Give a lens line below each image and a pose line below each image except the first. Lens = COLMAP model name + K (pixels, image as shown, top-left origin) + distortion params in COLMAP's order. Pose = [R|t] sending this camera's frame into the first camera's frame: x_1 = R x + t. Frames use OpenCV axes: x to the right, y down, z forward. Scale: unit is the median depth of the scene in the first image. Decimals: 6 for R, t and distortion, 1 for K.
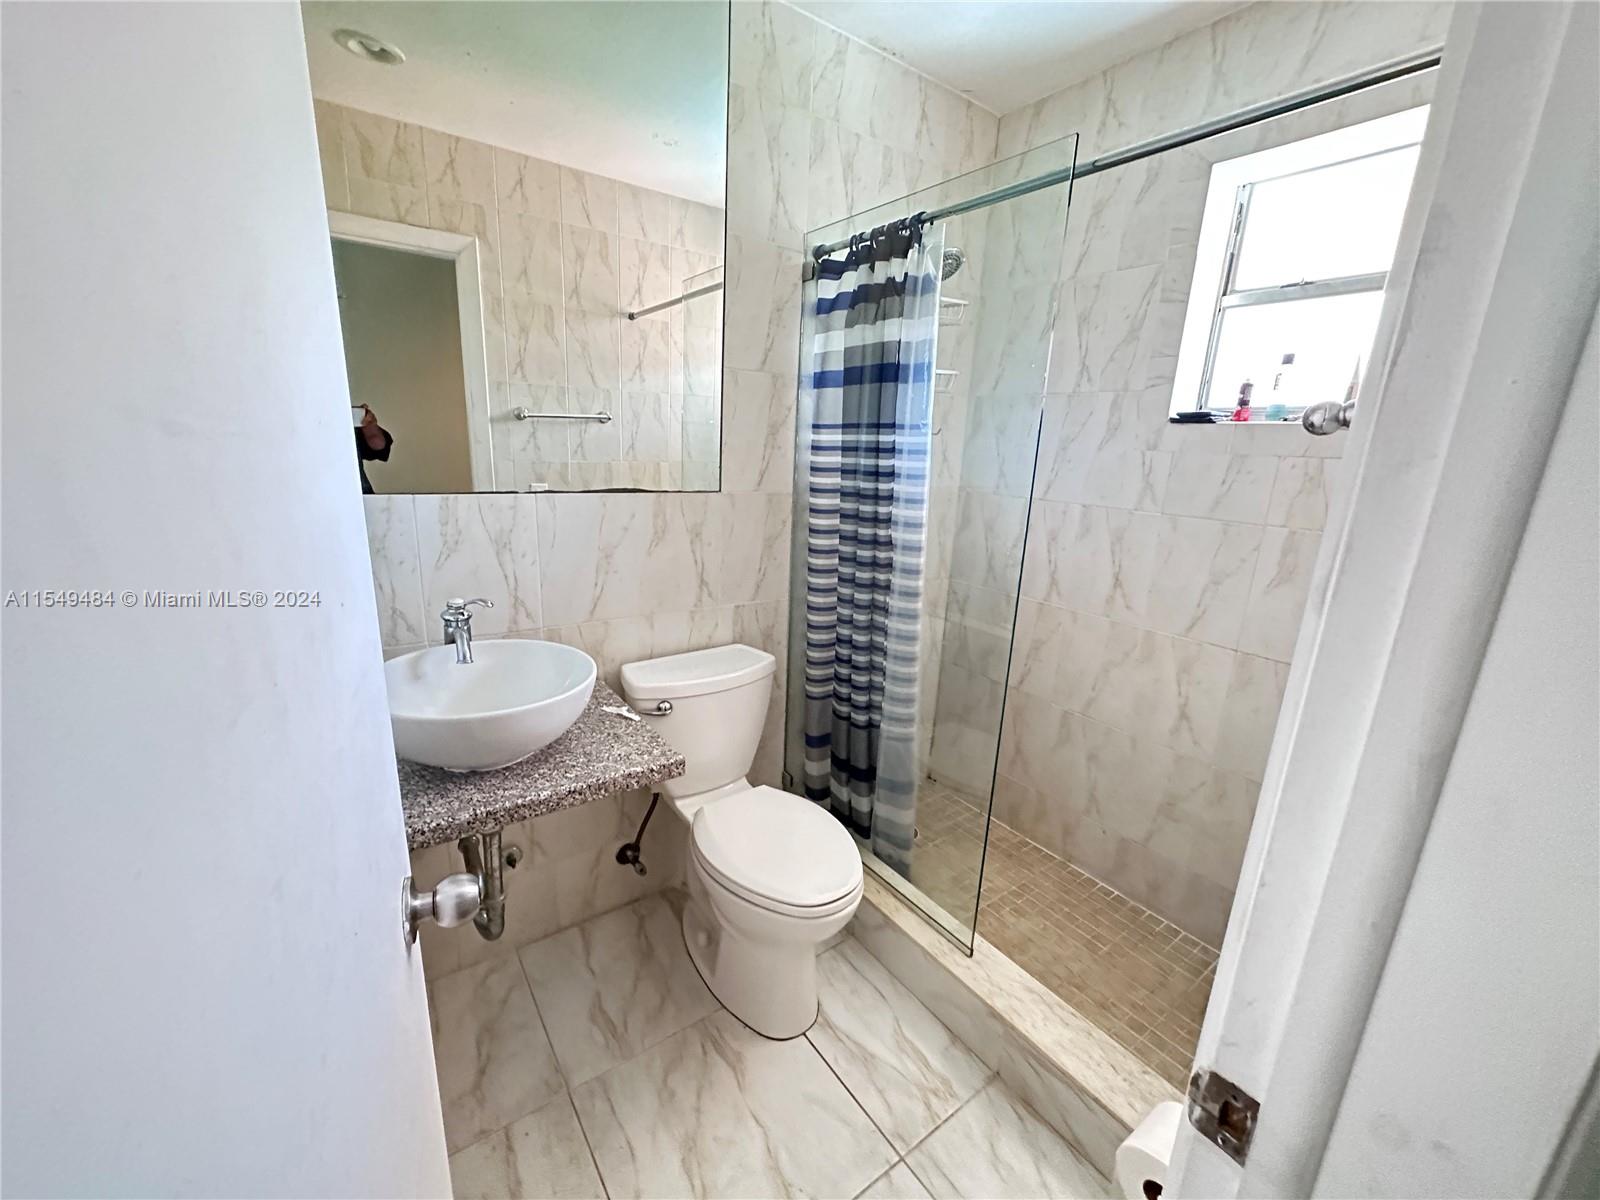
lens RADIAL K [[636.6, 0, 799.8], [0, 636.6, 602.3], [0, 0, 1]] dist [-0.002713, 0.000178]
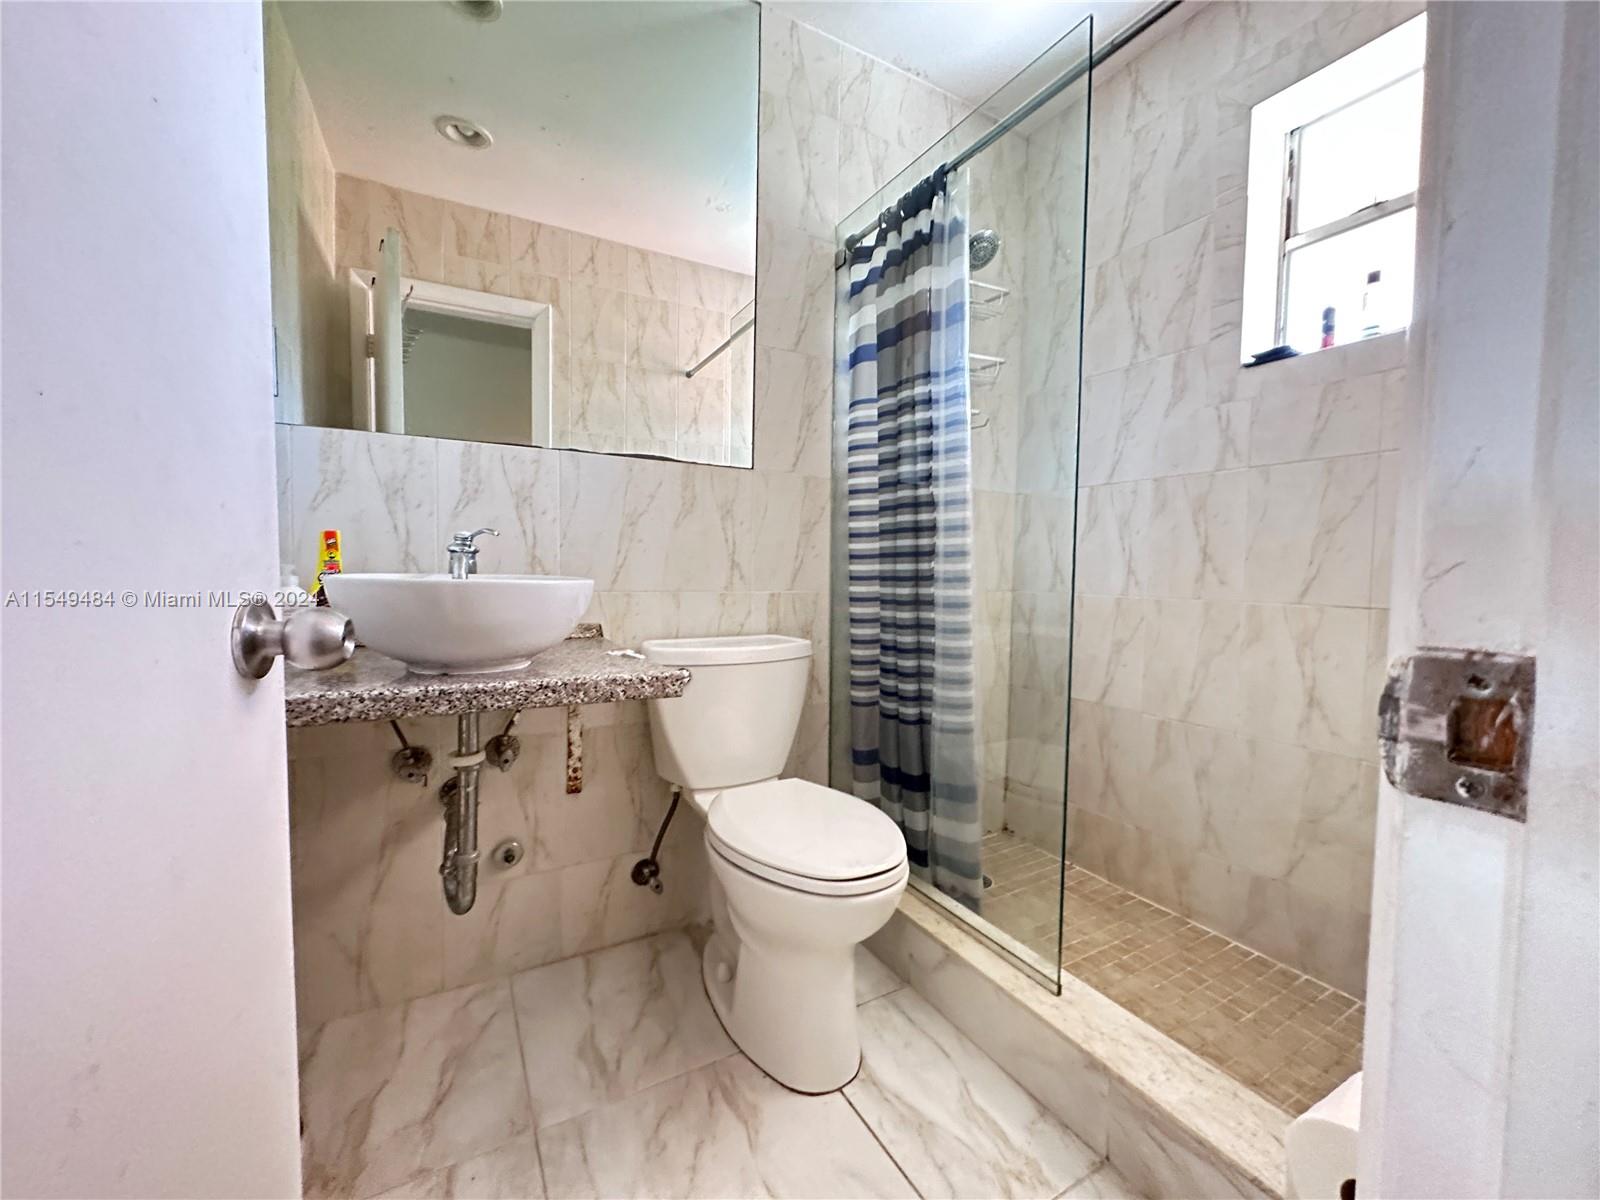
lens RADIAL K [[636.6, 0, 799.3], [0, 636.6, 603.7], [0, 0, 1]] dist [-0.002713, 0.000178]
pose [[0.992786, -0.024622, -0.117344, 0.054124], [0.001006, 0.980365, -0.197191, 0.220735], [0.119895, 0.195650, 0.973317, 0.112799]]
